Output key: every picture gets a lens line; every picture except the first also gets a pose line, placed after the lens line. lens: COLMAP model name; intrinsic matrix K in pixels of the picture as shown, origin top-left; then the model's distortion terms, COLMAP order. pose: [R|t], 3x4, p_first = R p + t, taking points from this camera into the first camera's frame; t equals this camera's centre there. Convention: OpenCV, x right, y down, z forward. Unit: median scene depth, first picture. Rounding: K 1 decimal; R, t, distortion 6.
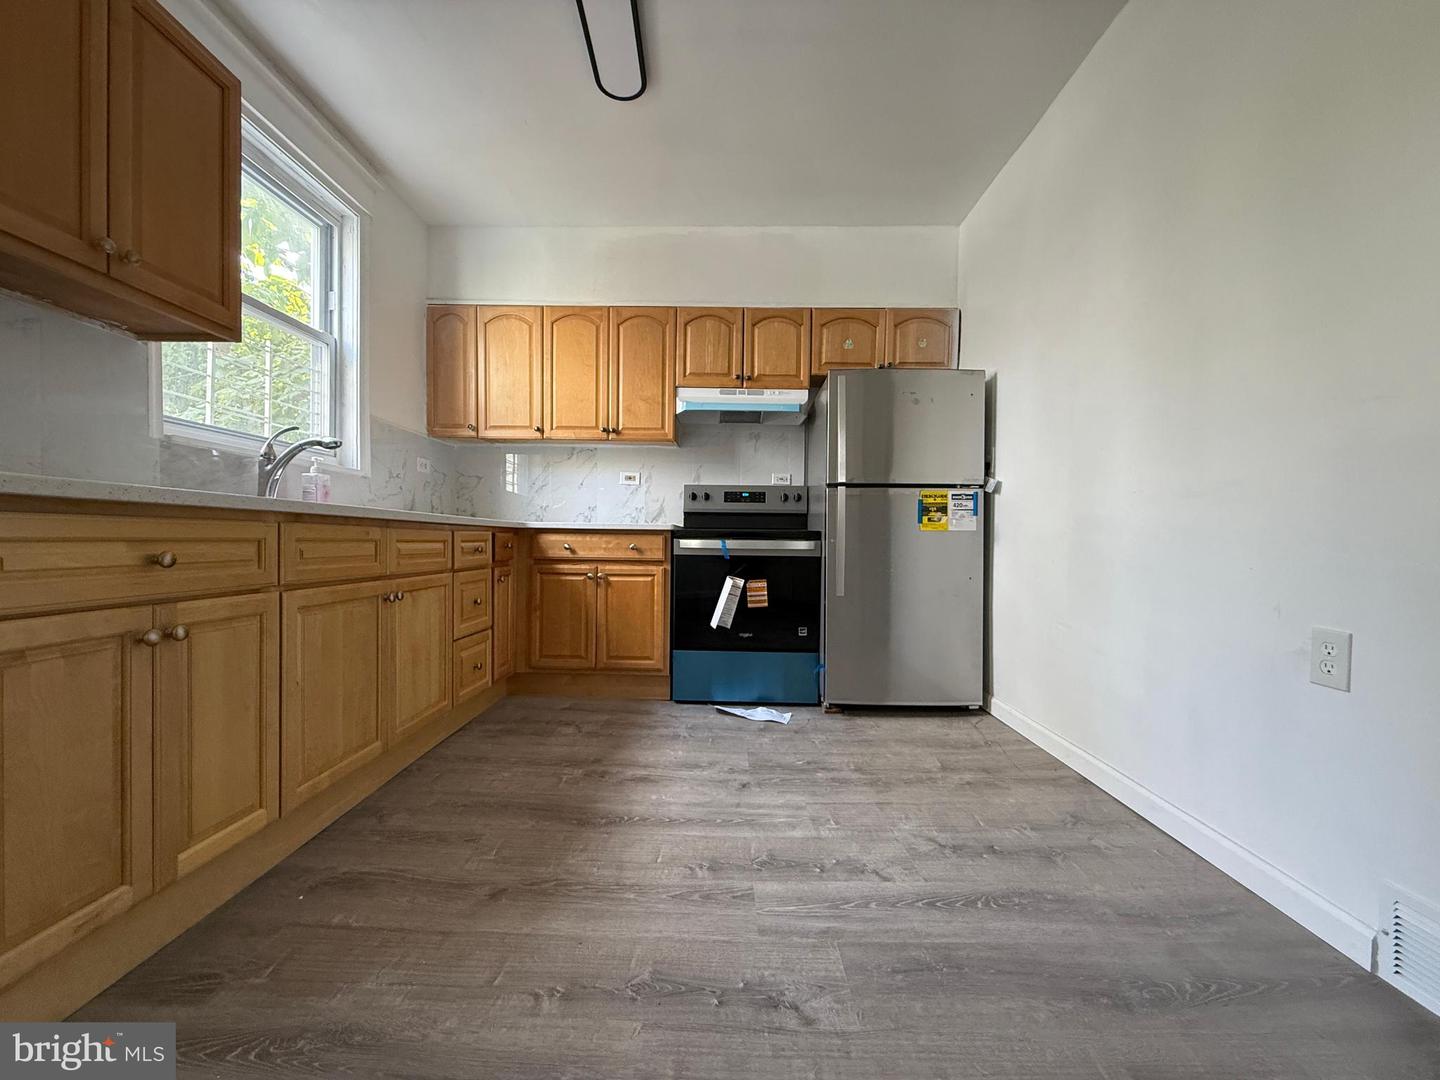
lens RADIAL K [[573.0, 0, 718.9], [0, 573.0, 540.3], [0, 0, 1]] dist [0.001129, -0.000928]
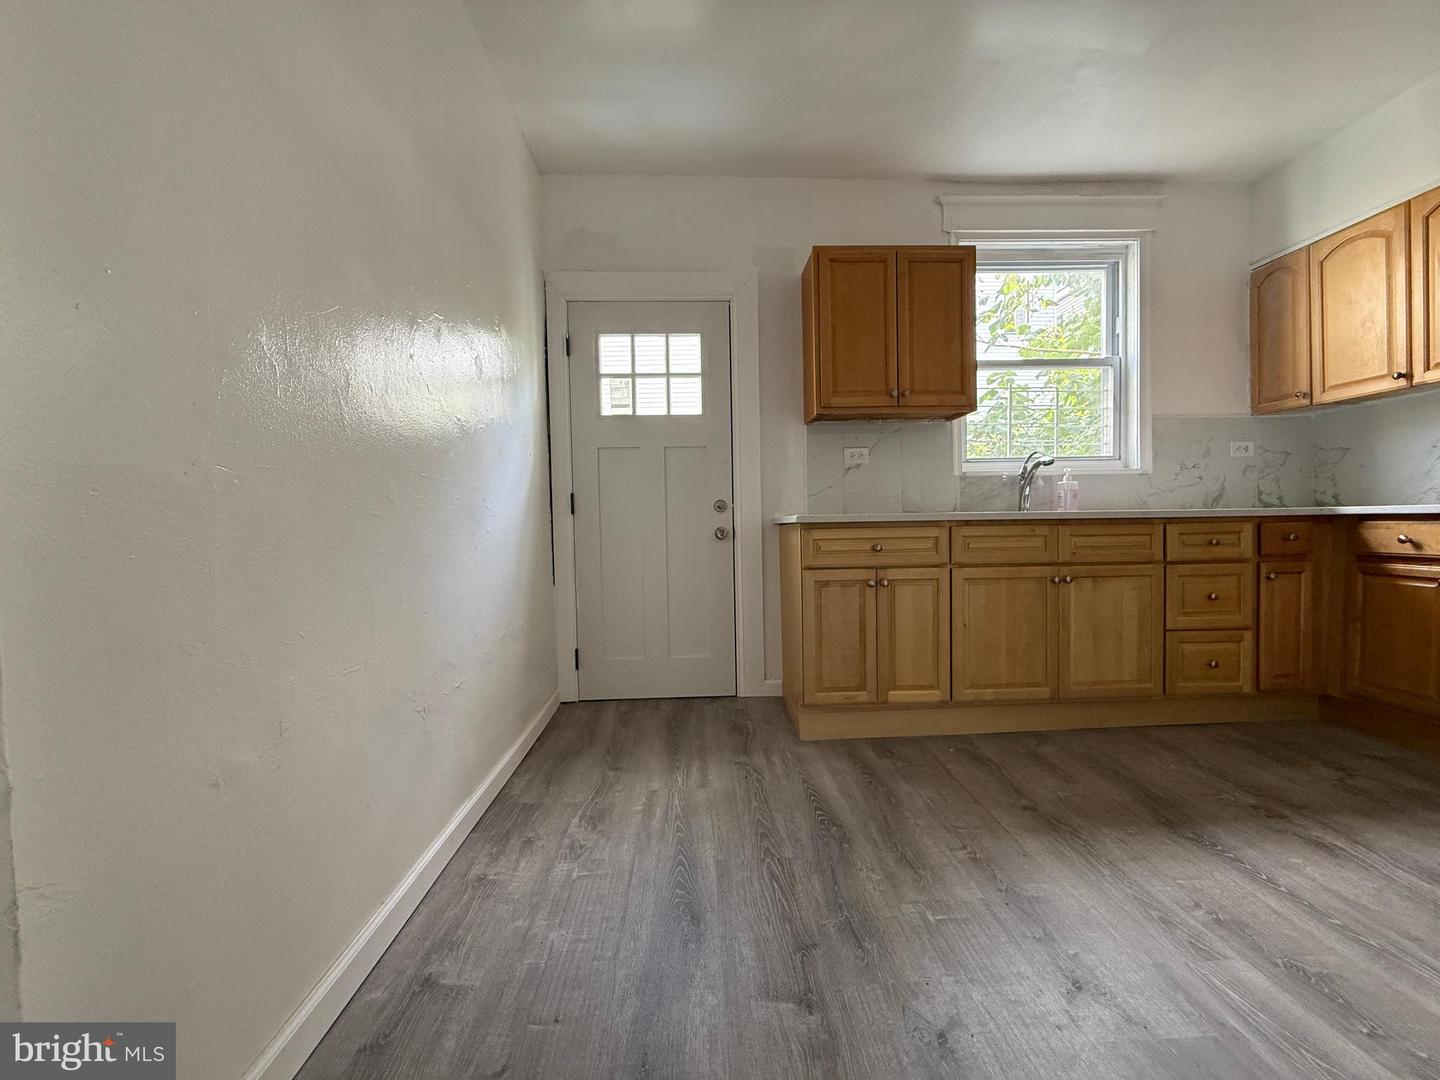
lens RADIAL K [[573.0, 0, 715.4], [0, 573.0, 539.8], [0, 0, 1]] dist [0.001129, -0.000928]
pose [[0.051676, 0.017153, -0.998517, 0.575226], [0.017669, 0.999680, 0.018087, -0.023098], [0.998508, -0.018578, 0.051357, 0.148426]]
